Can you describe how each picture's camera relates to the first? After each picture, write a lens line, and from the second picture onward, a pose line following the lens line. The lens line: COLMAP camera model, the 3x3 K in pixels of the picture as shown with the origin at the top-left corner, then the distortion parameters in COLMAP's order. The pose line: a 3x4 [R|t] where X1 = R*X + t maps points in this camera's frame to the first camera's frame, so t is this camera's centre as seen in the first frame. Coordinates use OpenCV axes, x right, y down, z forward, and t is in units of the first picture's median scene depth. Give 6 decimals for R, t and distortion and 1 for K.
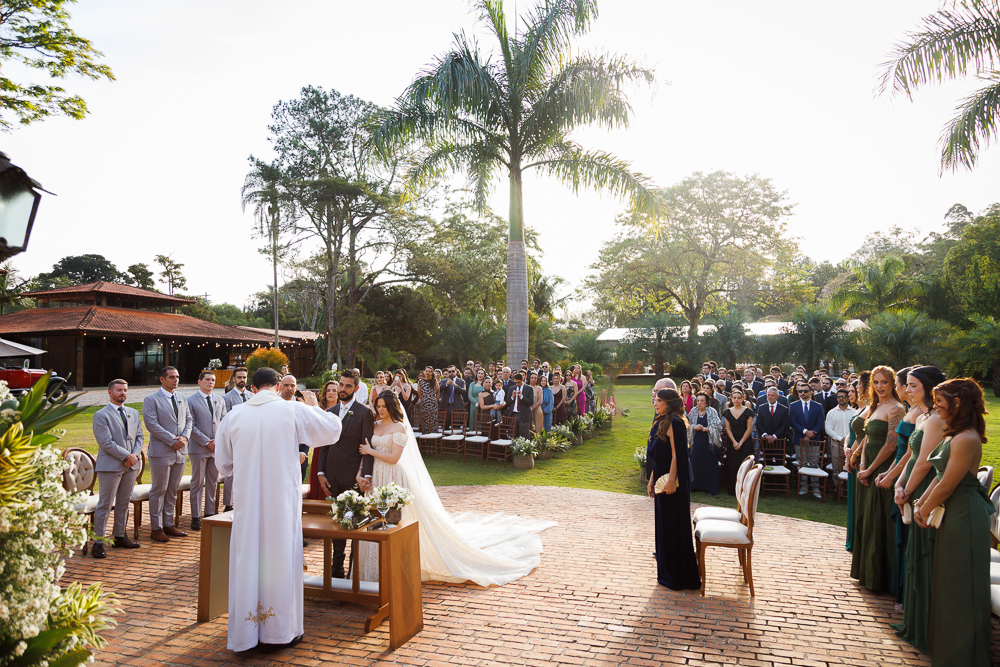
lens RADIAL K [[668.5, 0, 500.0], [0, 668.5, 333.5], [0, 0, 1]] dist [0.008358, 0.003020]
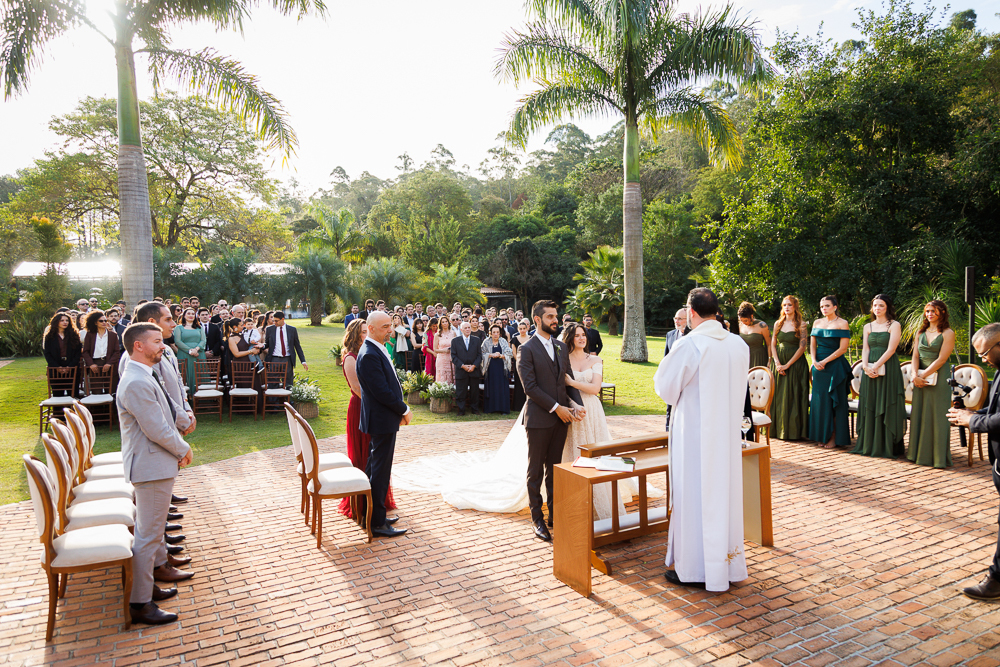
lens RADIAL K [[670.5, 0, 500.0], [0, 670.5, 333.5], [0, 0, 1]] dist [0.026179, -0.000395]
pose [[0.659162, -0.040477, 0.750911, -0.397661], [-0.024299, 0.996883, 0.075065, 0.014094], [-0.751608, -0.067726, 0.656124, 0.192972]]
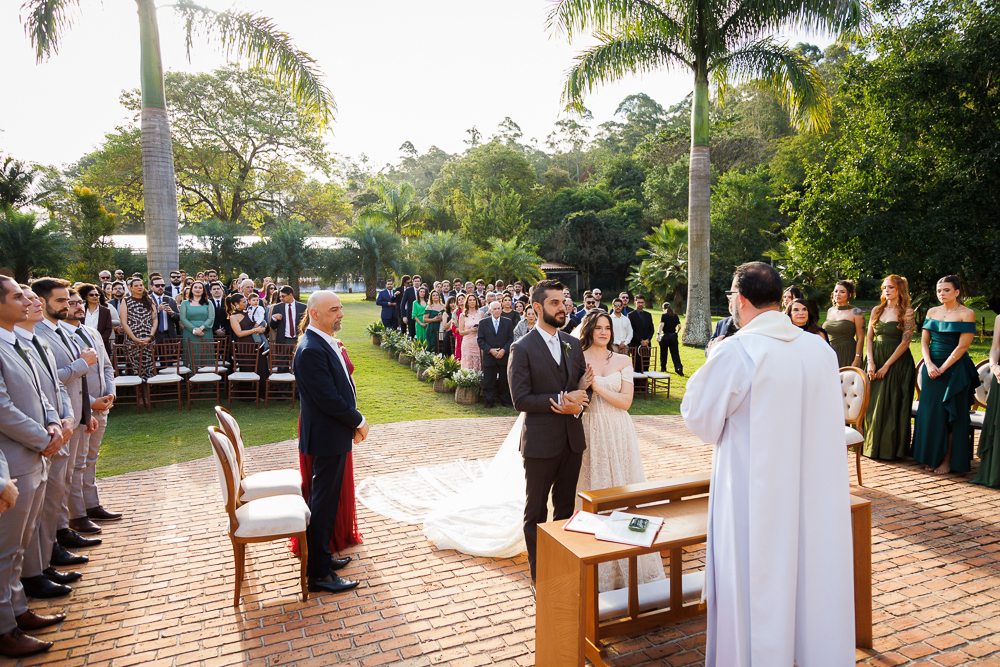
lens RADIAL K [[670.5, 0, 500.0], [0, 670.5, 333.5], [0, 0, 1]] dist [0.026179, -0.000395]
pose [[0.729766, -0.054723, 0.681504, -0.297151], [-0.031698, 0.993012, 0.113679, 0.014728], [-0.682962, -0.104561, 0.722931, 0.237087]]
